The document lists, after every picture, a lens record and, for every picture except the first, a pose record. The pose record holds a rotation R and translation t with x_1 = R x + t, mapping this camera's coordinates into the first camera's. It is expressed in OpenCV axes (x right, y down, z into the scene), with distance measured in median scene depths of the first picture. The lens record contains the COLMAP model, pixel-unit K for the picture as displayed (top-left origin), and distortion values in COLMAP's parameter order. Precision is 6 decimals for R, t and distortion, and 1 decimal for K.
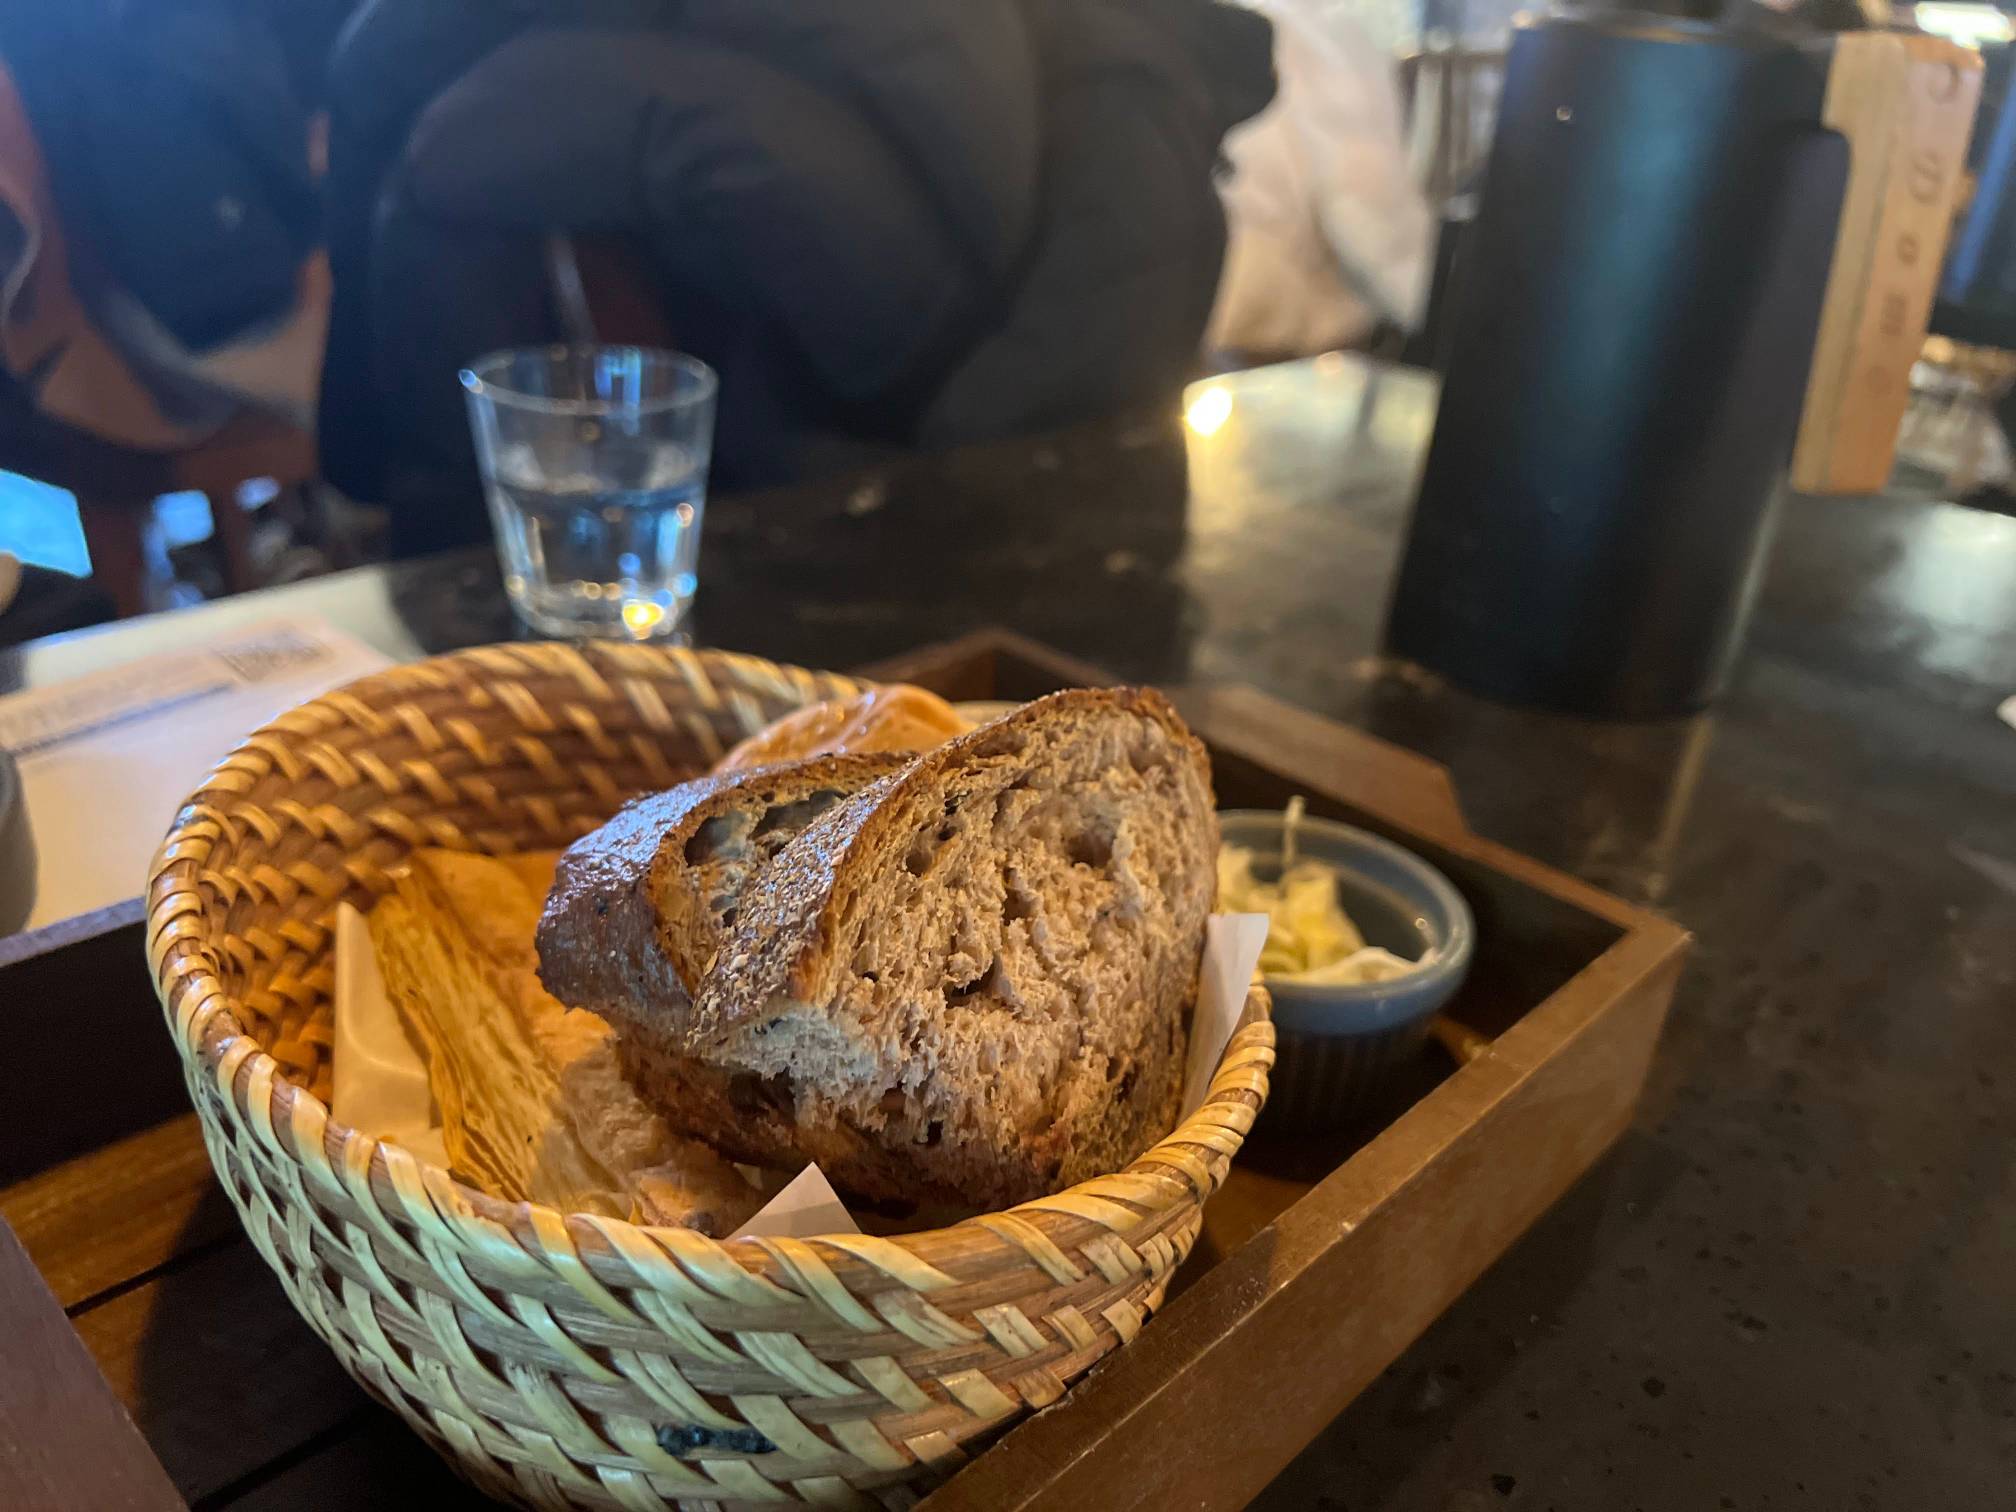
lens RADIAL K [[1550.9, 0, 1008.0], [0, 1550.9, 756.0], [0, 0, 1]] dist [0.099836, -0.232870]
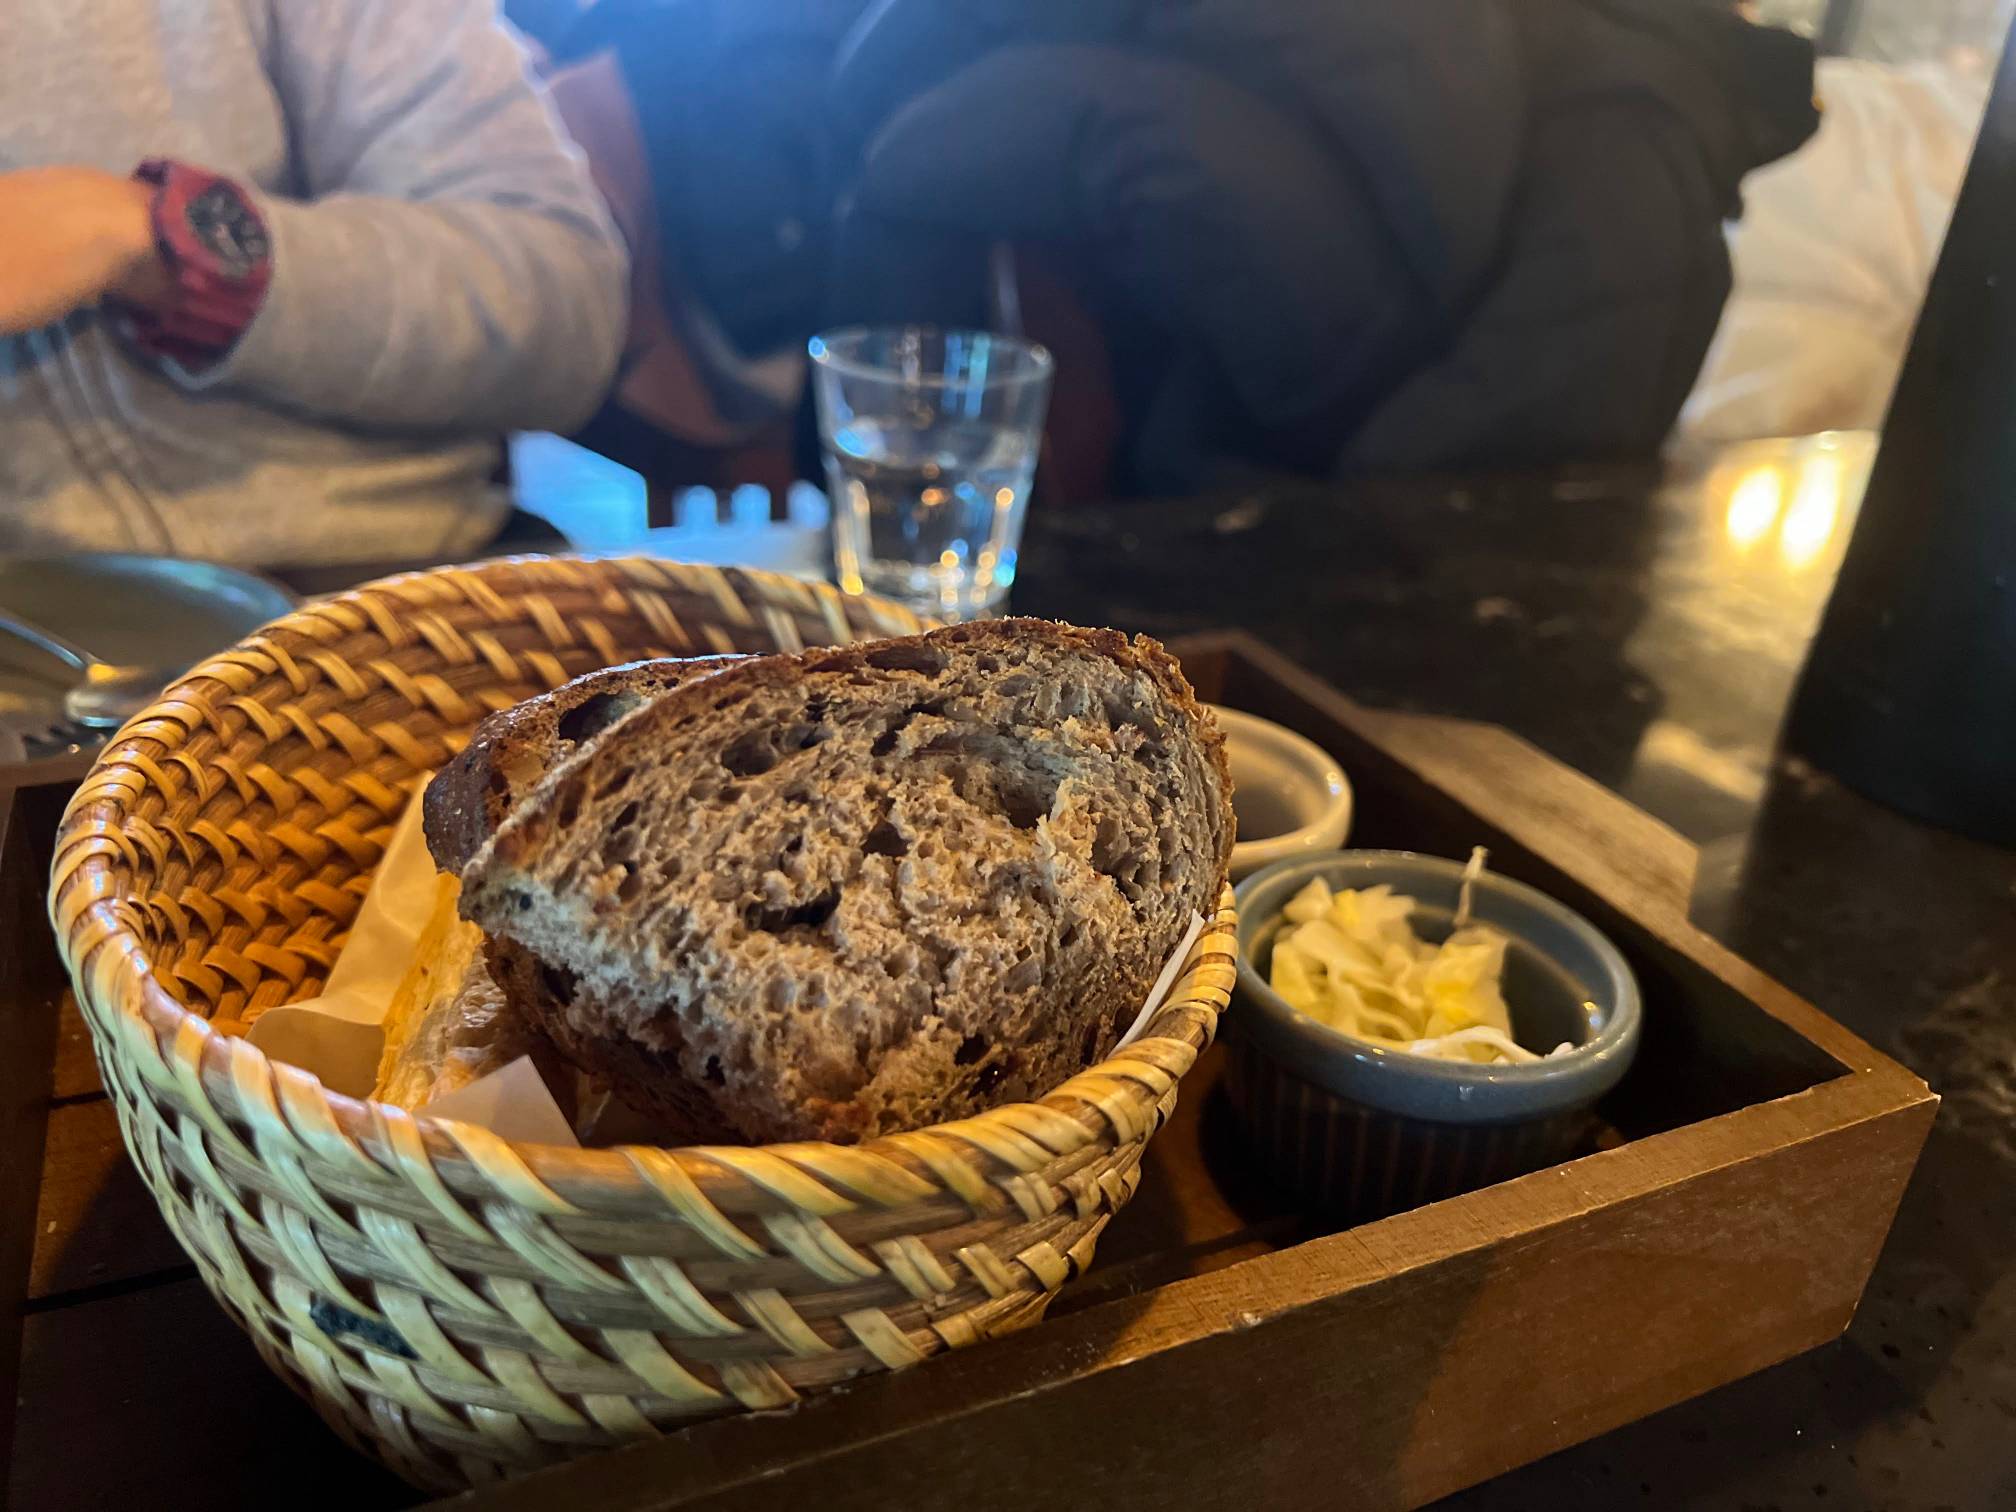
lens RADIAL K [[1550.9, 0, 1008.0], [0, 1550.9, 756.0], [0, 0, 1]] dist [0.099836, -0.232870]
pose [[0.934860, 0.144747, -0.324167, 0.335509], [-0.158676, 0.987188, -0.016805, 0.052000], [0.317582, 0.067148, 0.945850, 0.191830]]
